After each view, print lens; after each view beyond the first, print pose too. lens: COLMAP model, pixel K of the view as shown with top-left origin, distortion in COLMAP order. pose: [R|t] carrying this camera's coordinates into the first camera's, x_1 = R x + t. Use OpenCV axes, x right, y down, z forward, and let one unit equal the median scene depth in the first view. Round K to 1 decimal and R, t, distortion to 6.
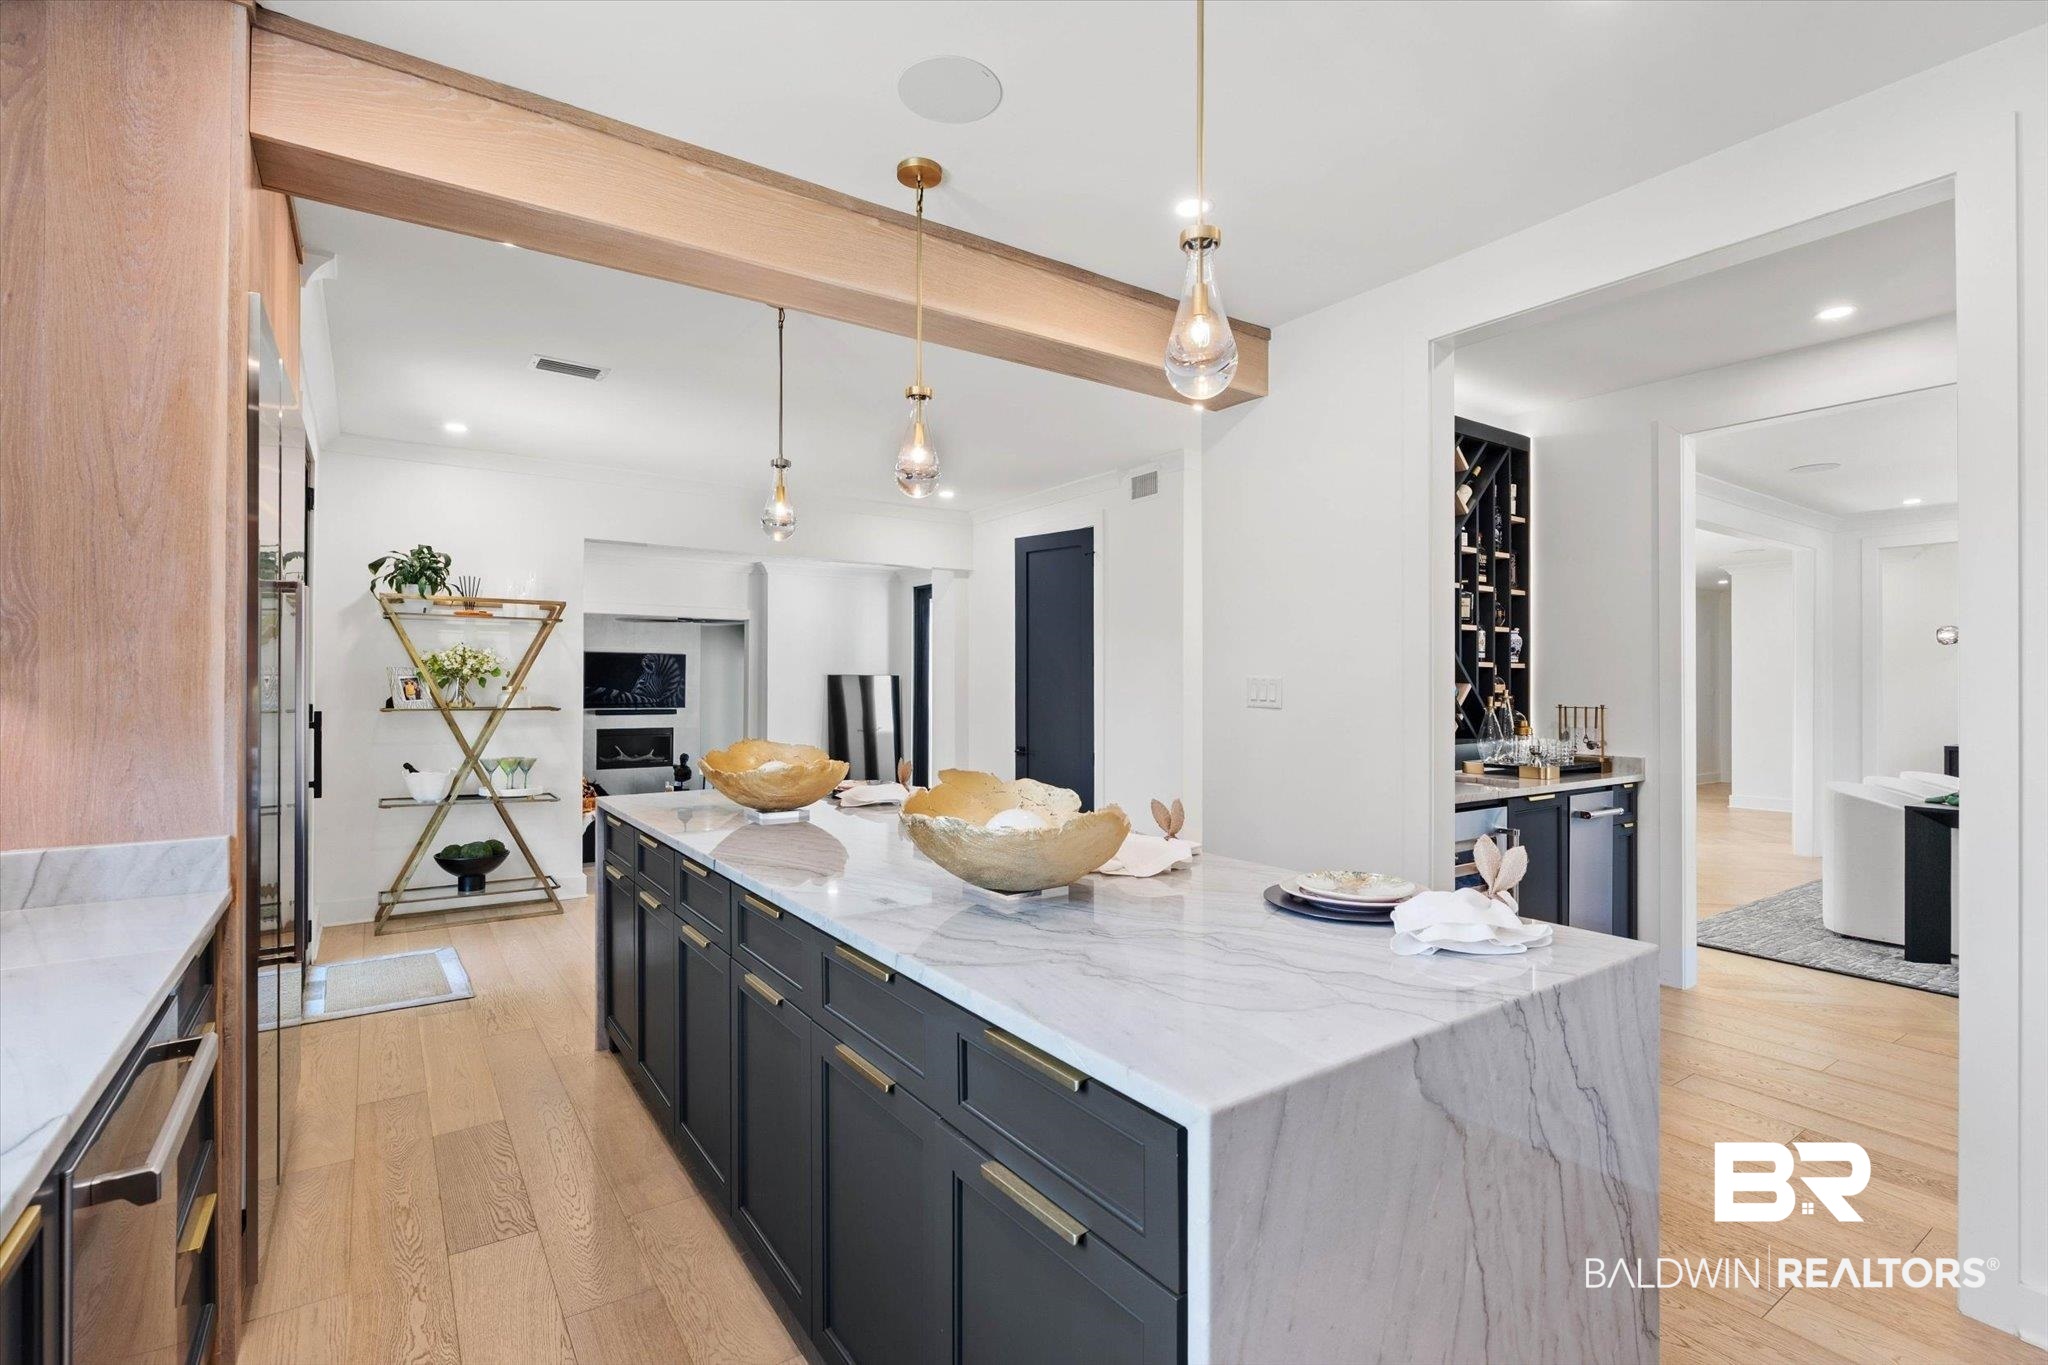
lens RADIAL K [[931.0, 0, 1024.0], [0, 931.0, 682.5], [0, 0, 1]] dist [-0.000290, 0.000084]
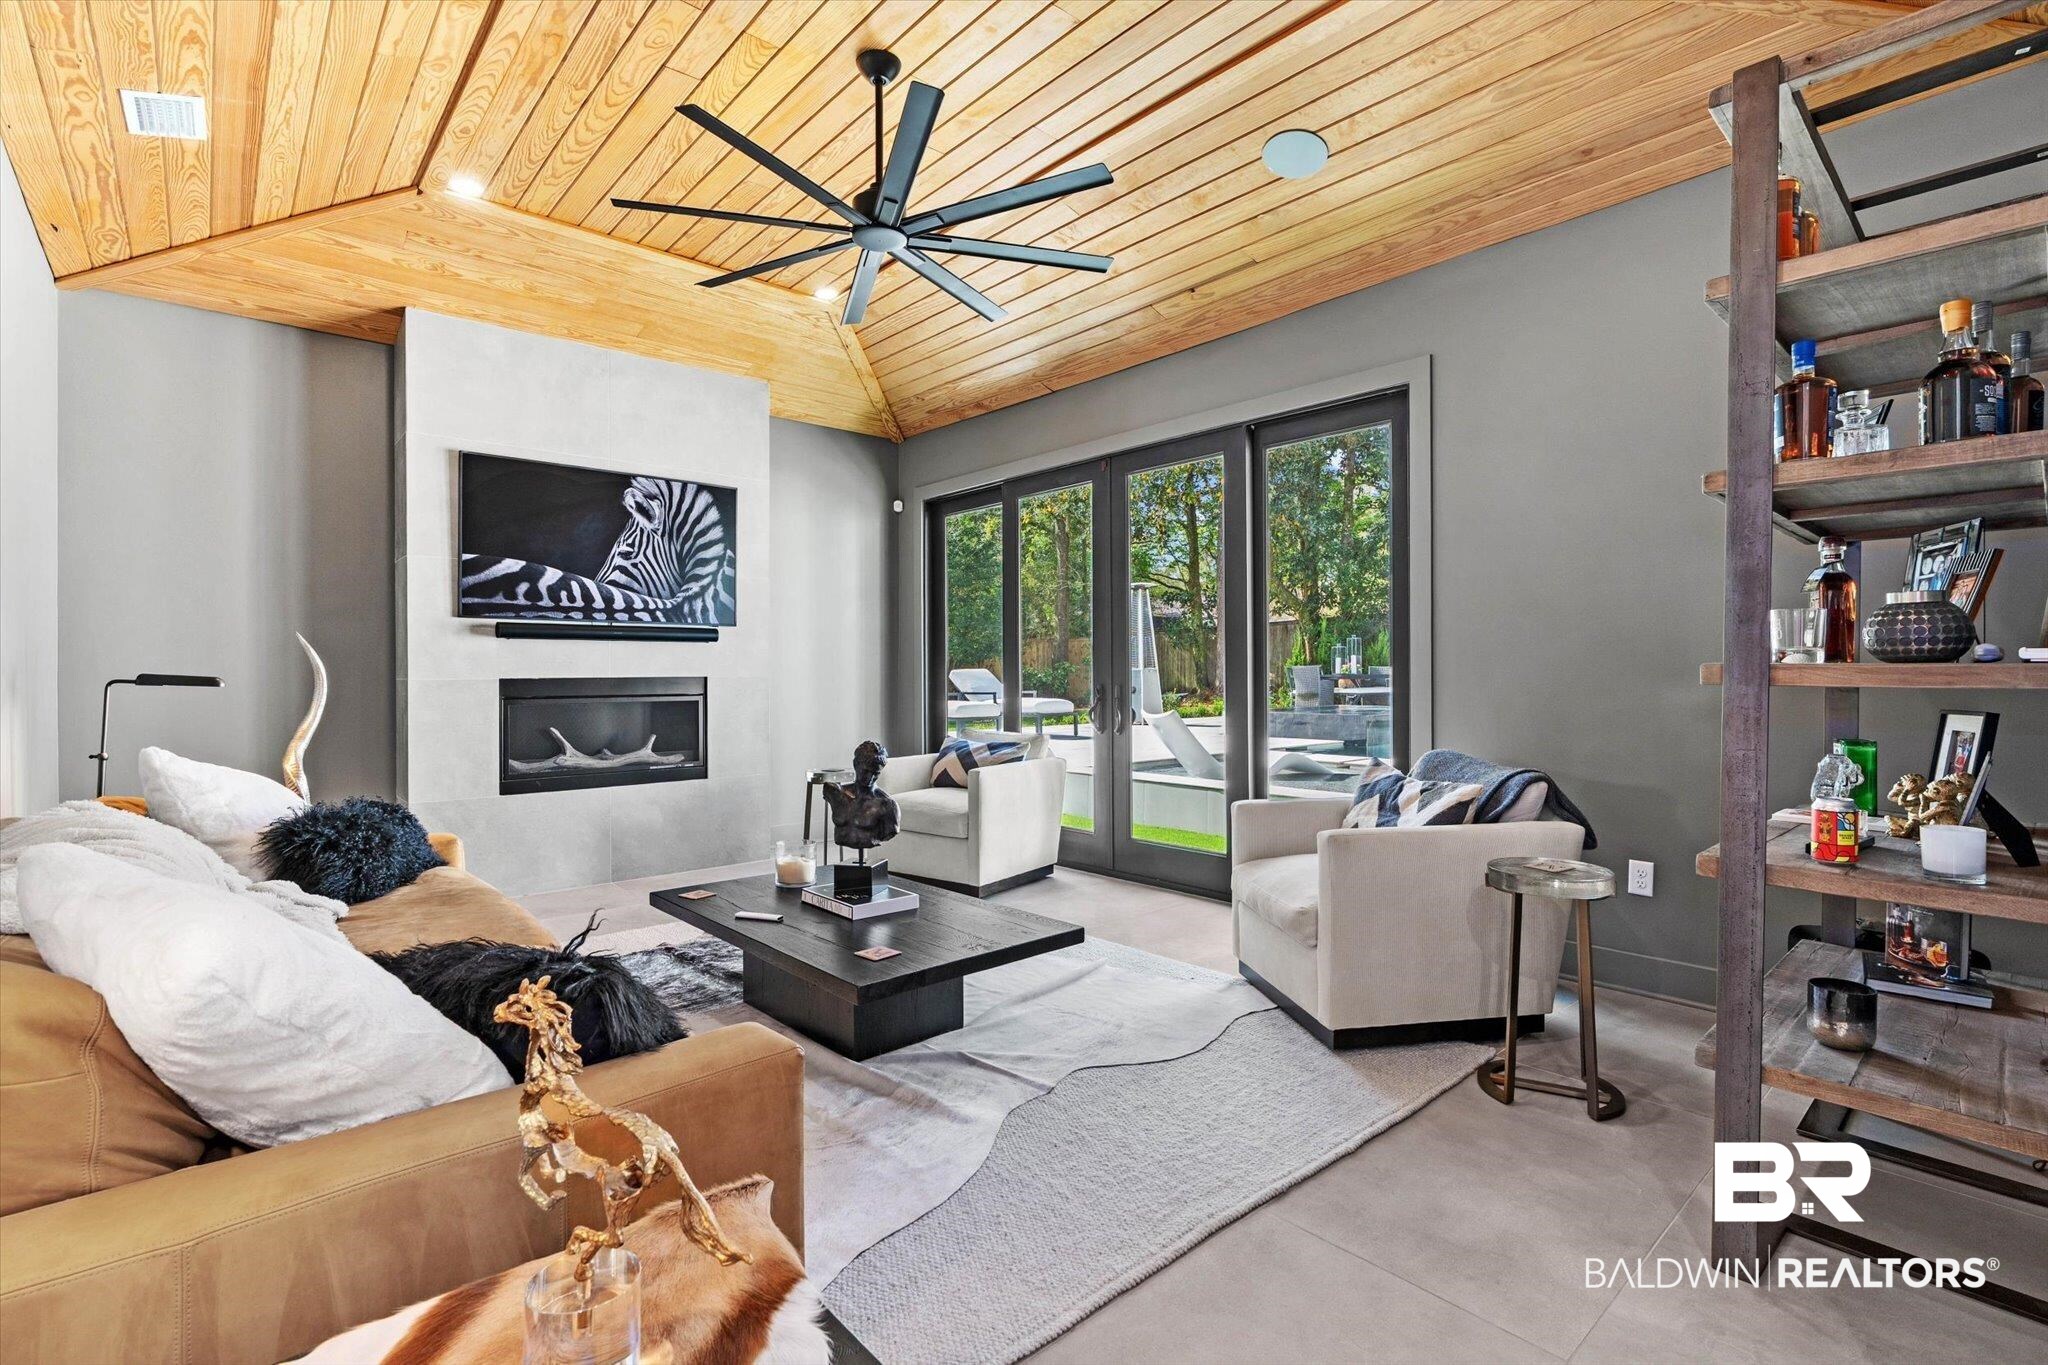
lens RADIAL K [[931.0, 0, 1024.0], [0, 931.0, 682.5], [0, 0, 1]] dist [-0.000290, 0.000084]
pose [[0.991961, -0.003278, 0.126503, -0.971110], [0.001782, 0.999927, 0.011938, 0.149786], [-0.126533, -0.011616, 0.991894, 1.989037]]
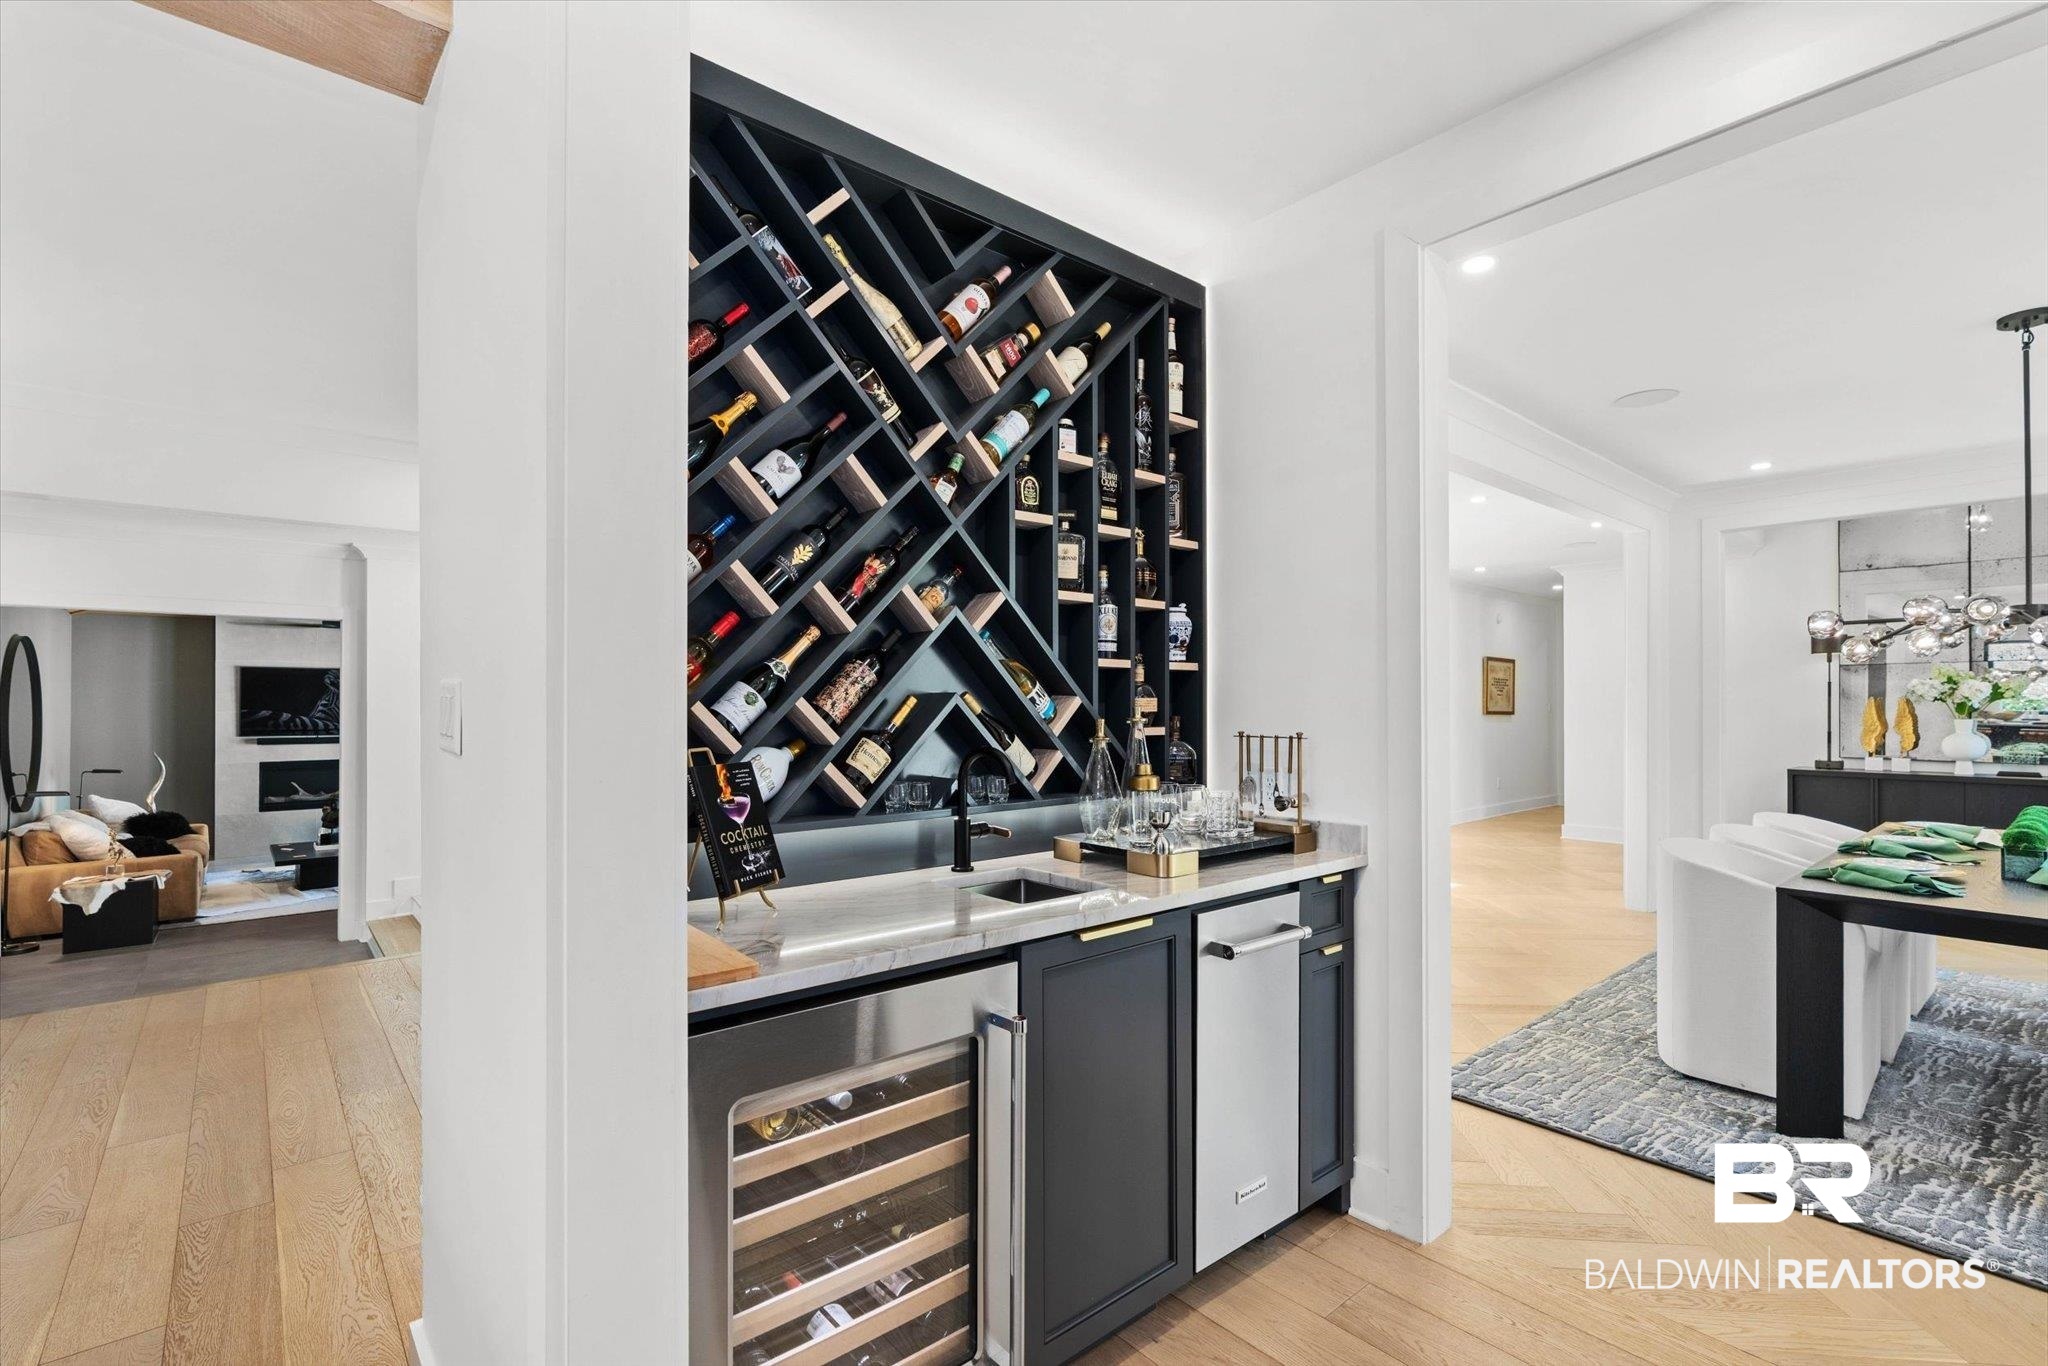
lens RADIAL K [[917.9, 0, 1028.1], [0, 917.9, 704.9], [0, 0, 1]] dist [0.000896, 0.000063]
pose [[0.994302, -0.005542, 0.106452, 0.375461], [0.005202, 0.999980, 0.003479, 0.004152], [-0.106469, -0.002906, 0.994312, 0.433961]]
